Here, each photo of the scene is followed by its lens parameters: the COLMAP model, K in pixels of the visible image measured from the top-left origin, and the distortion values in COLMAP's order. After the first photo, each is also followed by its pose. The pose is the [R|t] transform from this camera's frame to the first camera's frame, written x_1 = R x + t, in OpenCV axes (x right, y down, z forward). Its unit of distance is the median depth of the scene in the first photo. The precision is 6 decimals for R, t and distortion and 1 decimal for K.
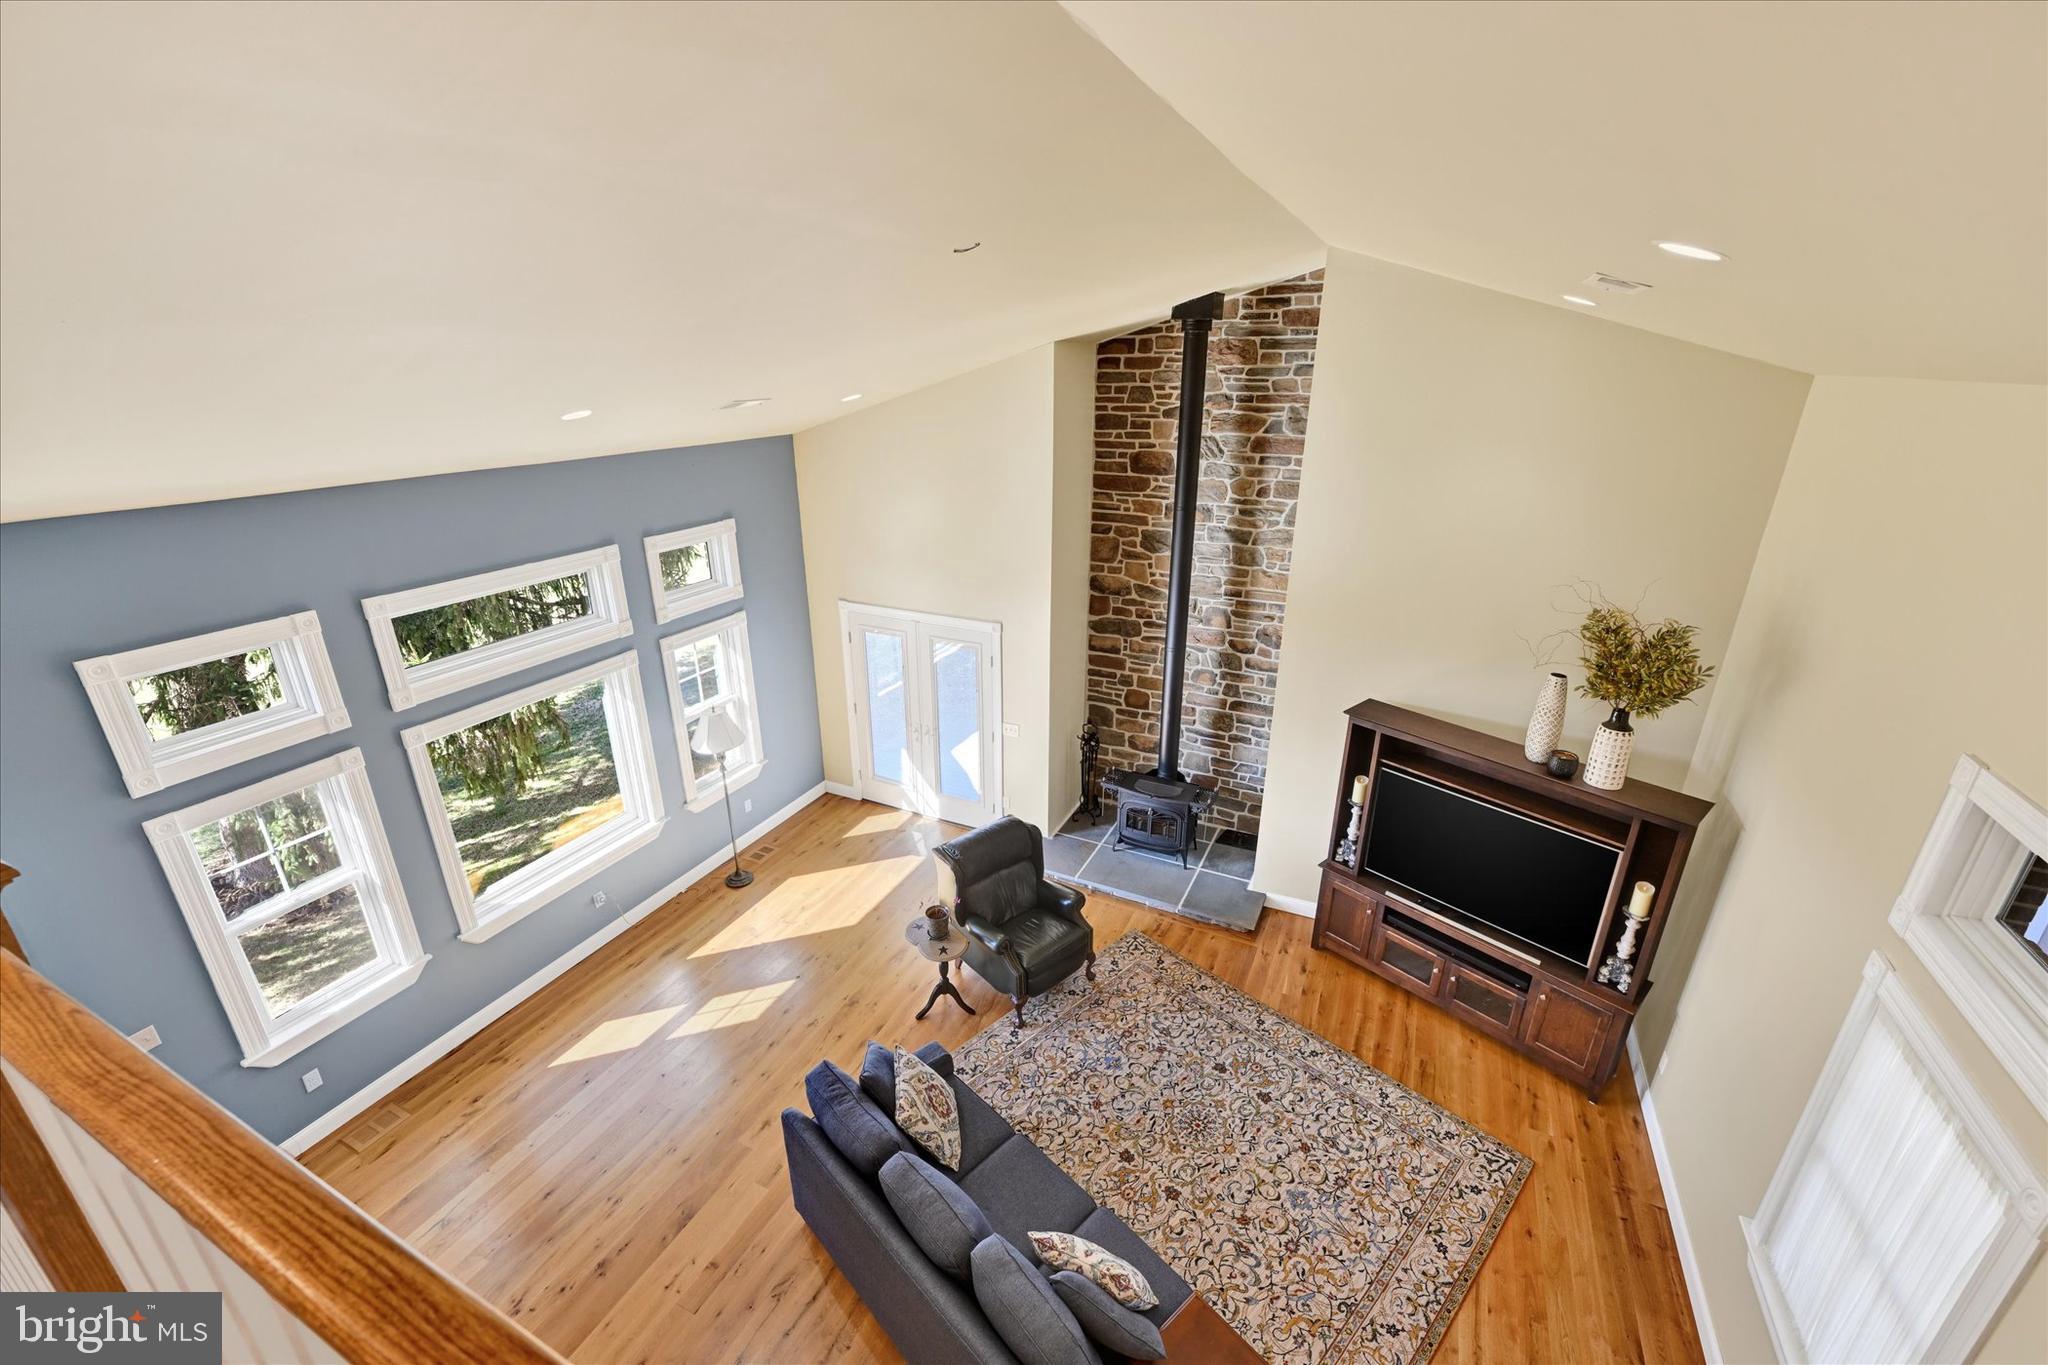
lens RADIAL K [[834.1, 0, 1024.6], [0, 834.1, 696.0], [0, 0, 1]] dist [-0.000063, -0.000336]
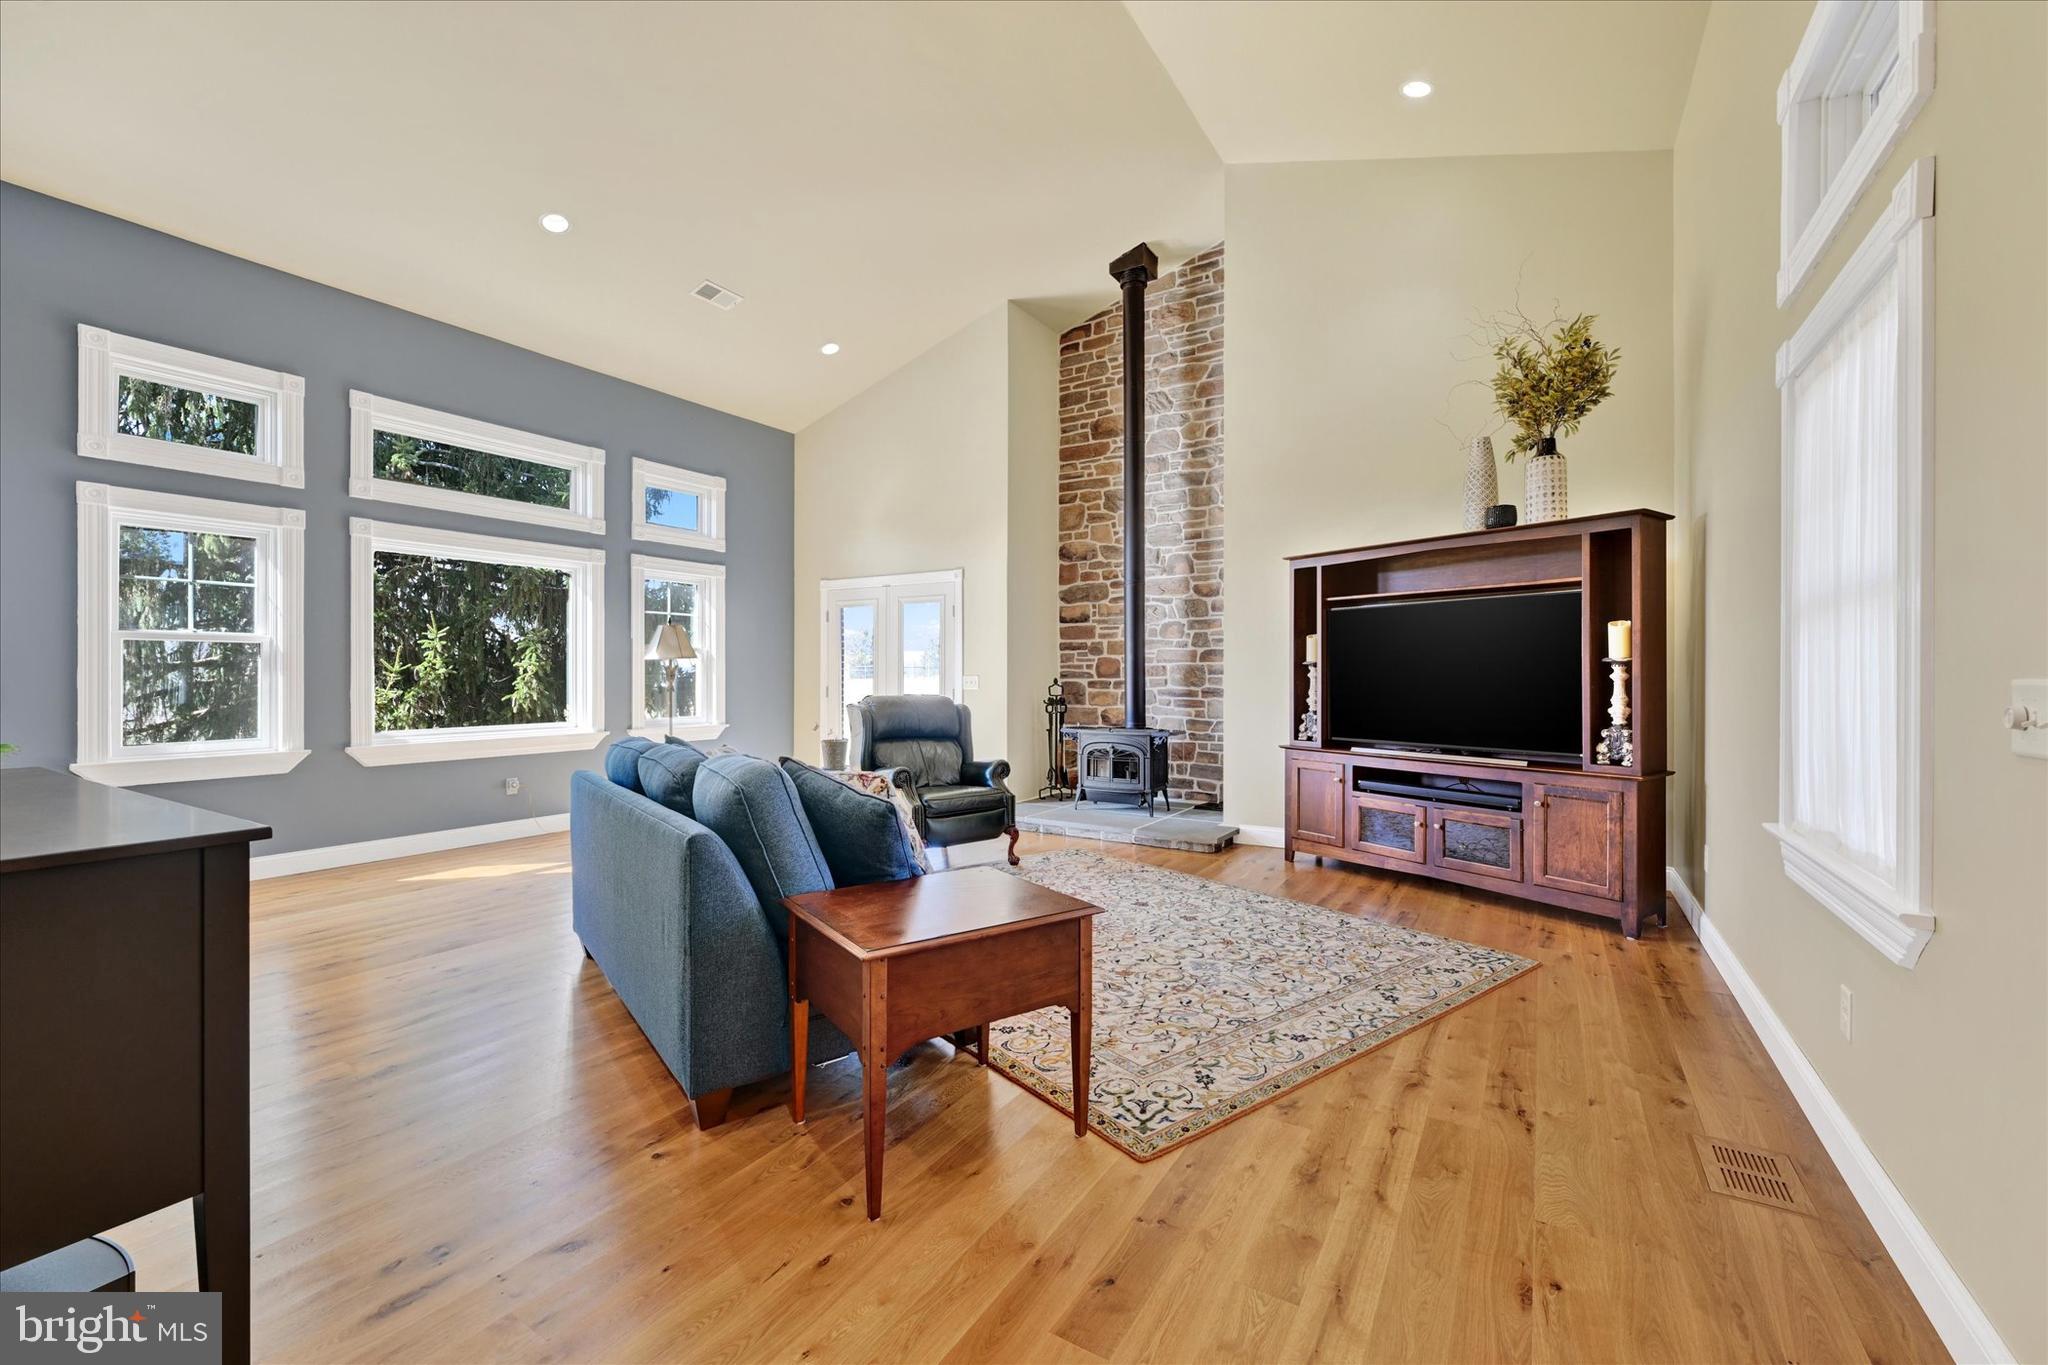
lens RADIAL K [[834.1, 0, 1022.8], [0, 834.1, 683.4], [0, 0, 1]] dist [-0.000063, -0.000336]
pose [[0.994097, 0.002152, -0.108472, 0.180047], [-0.041217, 0.932337, -0.359234, 0.470257], [0.100359, 0.361585, 0.926922, 0.137102]]
